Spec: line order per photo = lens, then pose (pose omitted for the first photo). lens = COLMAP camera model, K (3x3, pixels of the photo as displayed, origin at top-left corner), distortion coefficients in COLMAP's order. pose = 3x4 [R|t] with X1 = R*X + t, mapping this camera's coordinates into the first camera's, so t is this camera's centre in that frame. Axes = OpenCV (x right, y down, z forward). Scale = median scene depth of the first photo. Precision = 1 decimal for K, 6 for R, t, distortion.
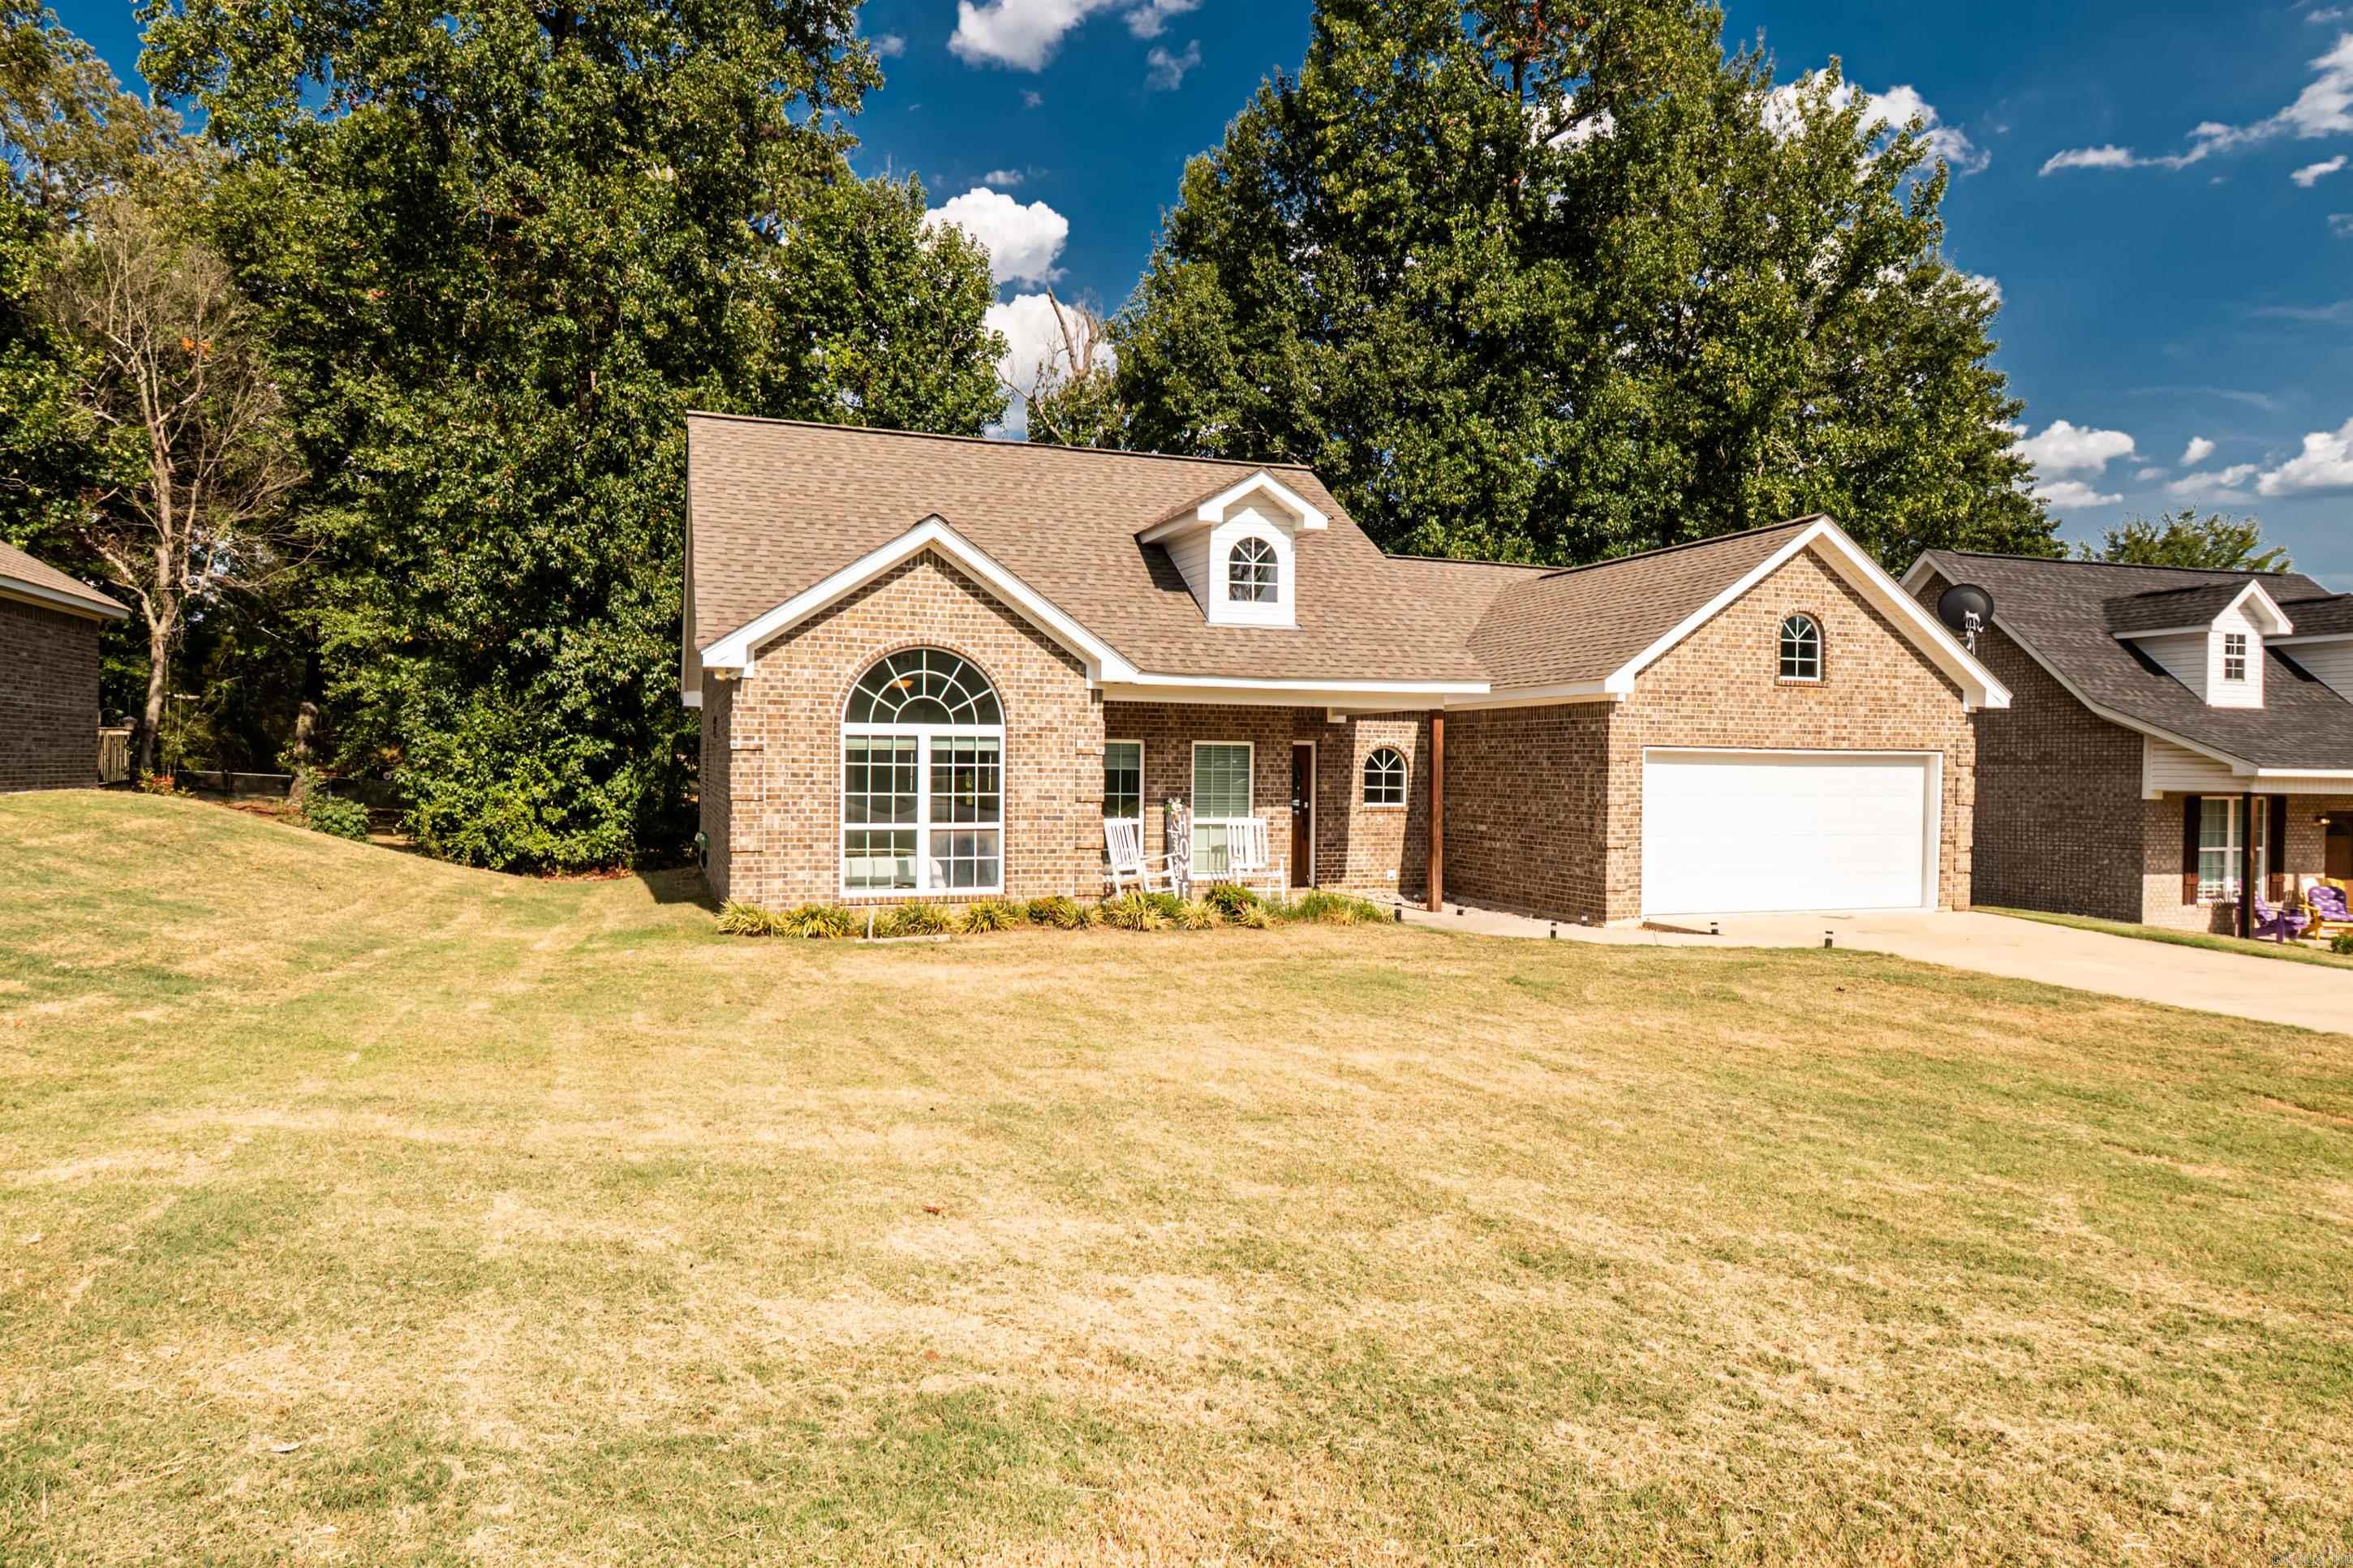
lens RADIAL K [[1415.2, 0, 1175.6], [0, 1415.2, 782.5], [0, 0, 1]] dist [-0.001011, 0.001071]
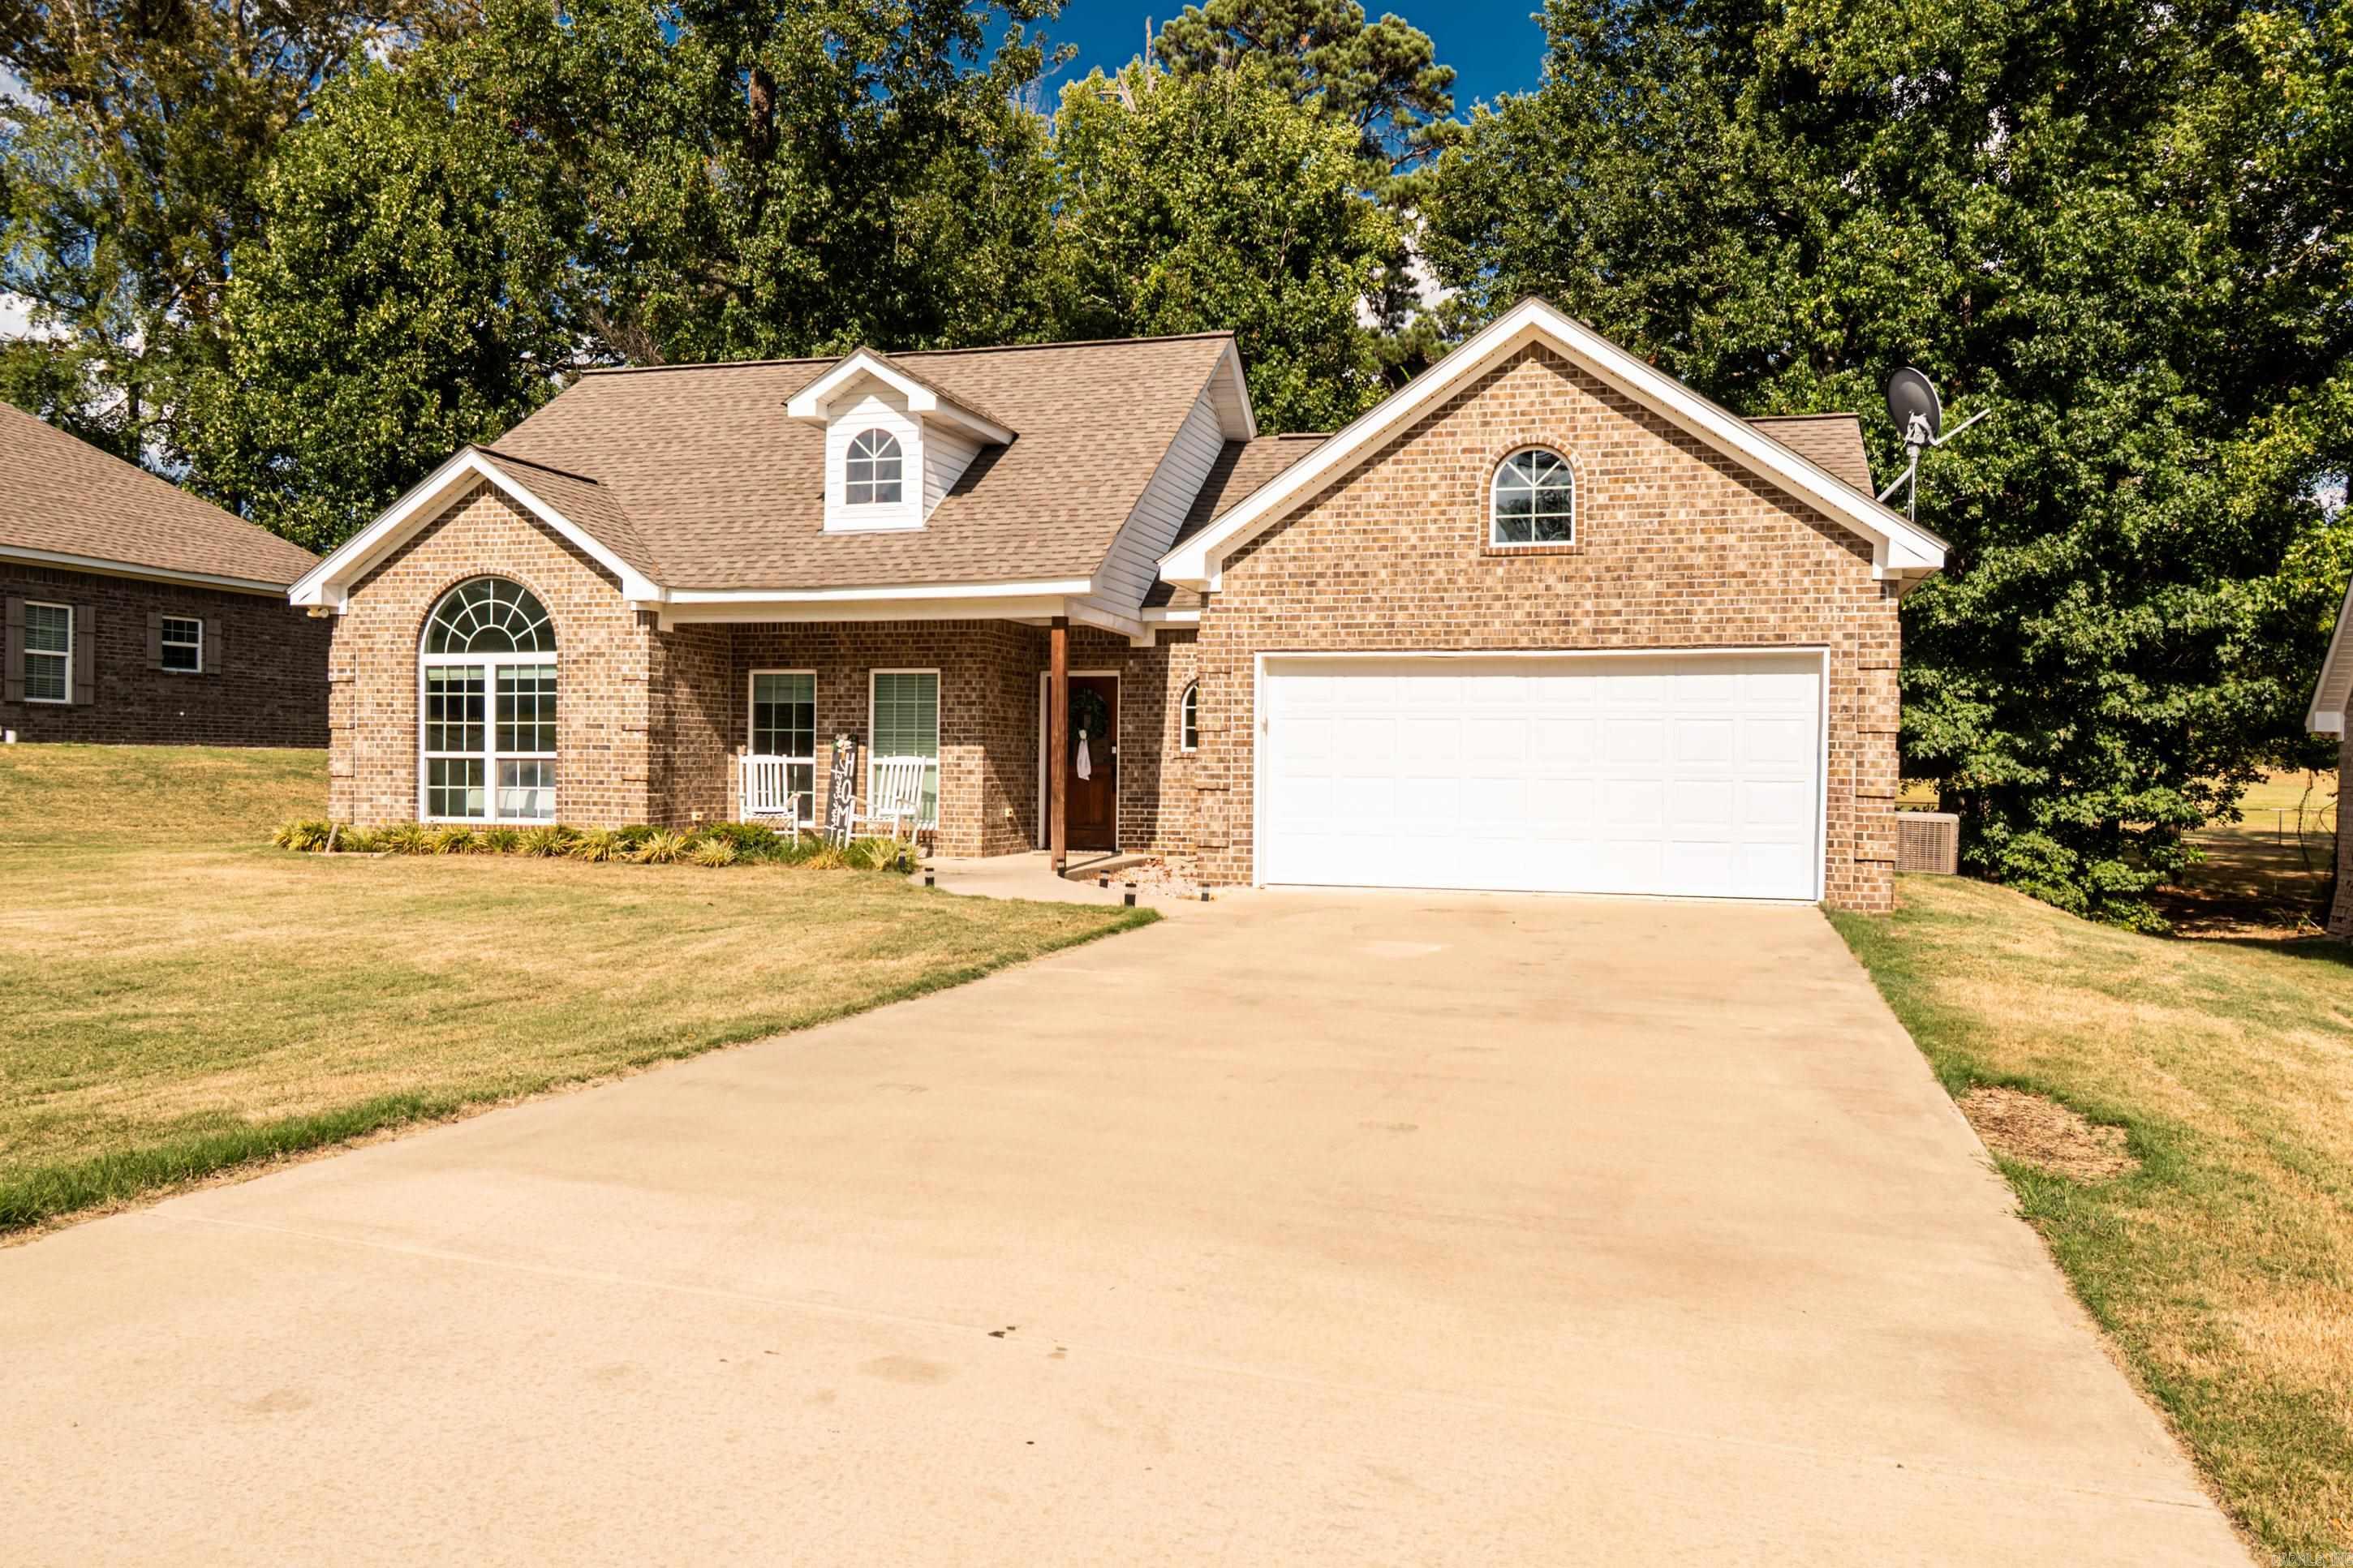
lens RADIAL K [[1762.9, 0, 1176.2], [0, 1762.9, 771.4], [0, 0, 1]] dist [-0.005281, -0.006273]
pose [[0.813712, -0.002908, -0.581261, 0.919755], [-0.007910, 0.999839, -0.016076, 0.057228], [0.581215, 0.017680, 0.813558, 0.261361]]
